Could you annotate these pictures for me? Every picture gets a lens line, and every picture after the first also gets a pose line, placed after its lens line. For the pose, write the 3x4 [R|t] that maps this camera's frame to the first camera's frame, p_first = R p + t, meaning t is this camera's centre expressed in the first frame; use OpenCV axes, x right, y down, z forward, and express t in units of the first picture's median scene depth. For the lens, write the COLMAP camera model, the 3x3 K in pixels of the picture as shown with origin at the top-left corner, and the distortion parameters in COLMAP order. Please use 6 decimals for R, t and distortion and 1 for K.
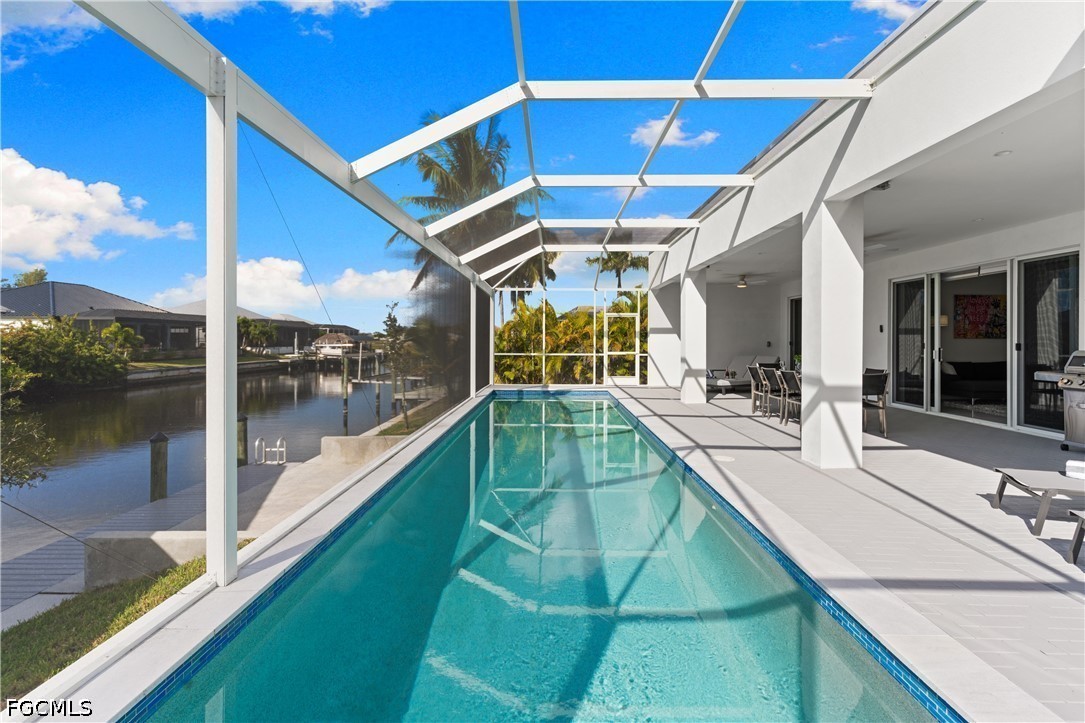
lens RADIAL K [[519.7, 0, 539.8], [0, 519.7, 344.0], [0, 0, 1]] dist [-0.000801, 0.000537]
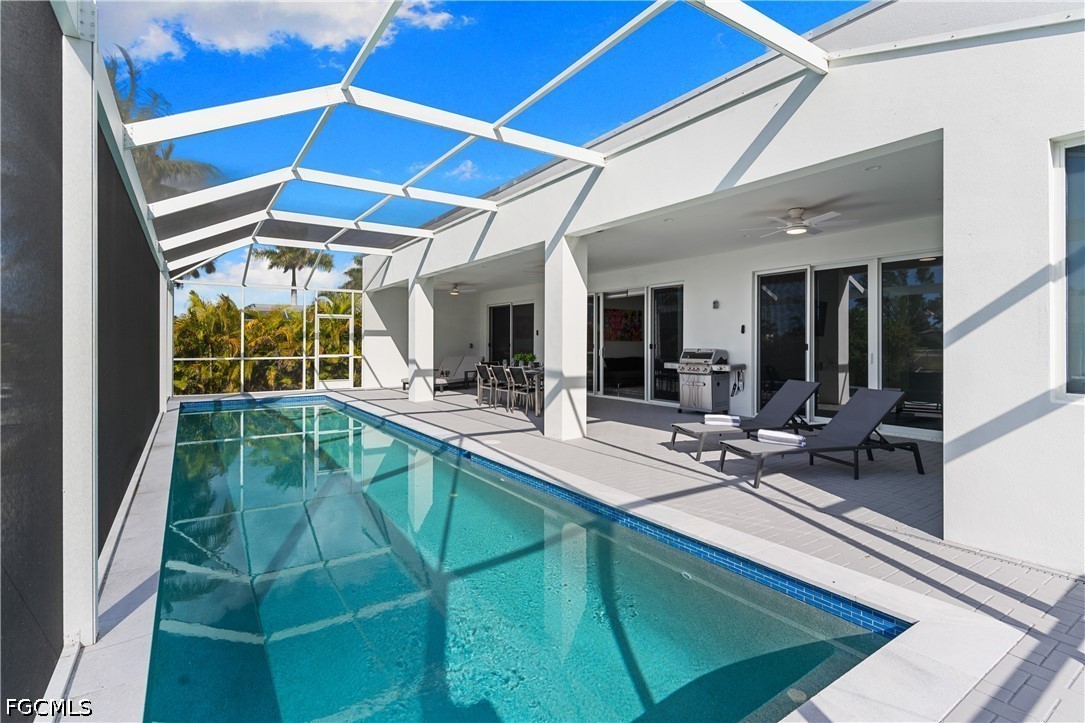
lens RADIAL K [[519.7, 0, 539.8], [0, 519.7, 344.0], [0, 0, 1]] dist [-0.000801, 0.000537]
pose [[0.819549, -0.002601, 0.573003, -0.144142], [0.005417, 0.999980, -0.003209, 0.001309], [-0.572983, 0.005734, 0.819547, -0.019271]]
